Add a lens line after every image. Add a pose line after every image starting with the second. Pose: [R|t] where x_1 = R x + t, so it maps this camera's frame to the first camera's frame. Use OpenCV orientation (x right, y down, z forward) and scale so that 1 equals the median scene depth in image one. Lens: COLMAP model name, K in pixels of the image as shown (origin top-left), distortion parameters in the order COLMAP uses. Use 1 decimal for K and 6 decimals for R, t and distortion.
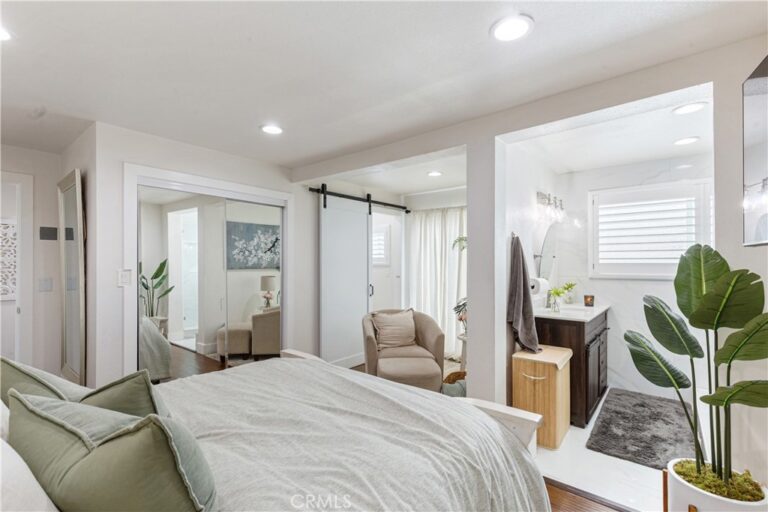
lens RADIAL K [[355.5, 0, 383.5], [0, 355.5, 259.2], [0, 0, 1]] dist [0.002216, 0.000370]
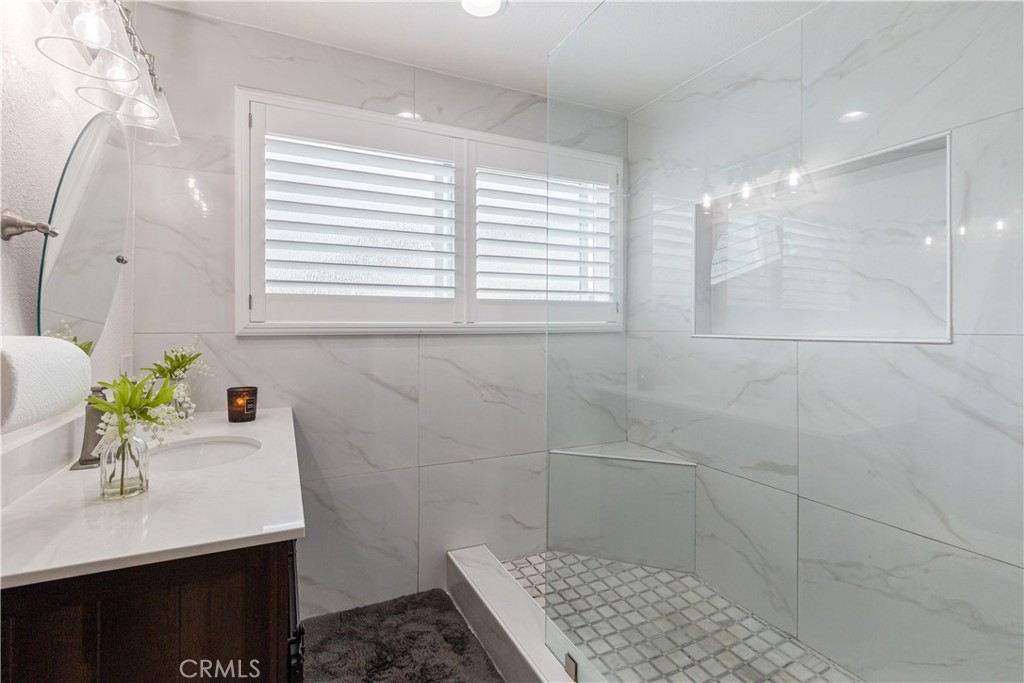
lens RADIAL K [[474.0, 0, 502.0], [0, 474.0, 321.5], [0, 0, 1]] dist [0.002216, 0.000370]
pose [[0.428660, 0.002540, 0.903462, 0.288324], [-0.012375, 0.999919, 0.003060, 0.036573], [-0.903381, -0.012492, 0.428656, 0.603899]]
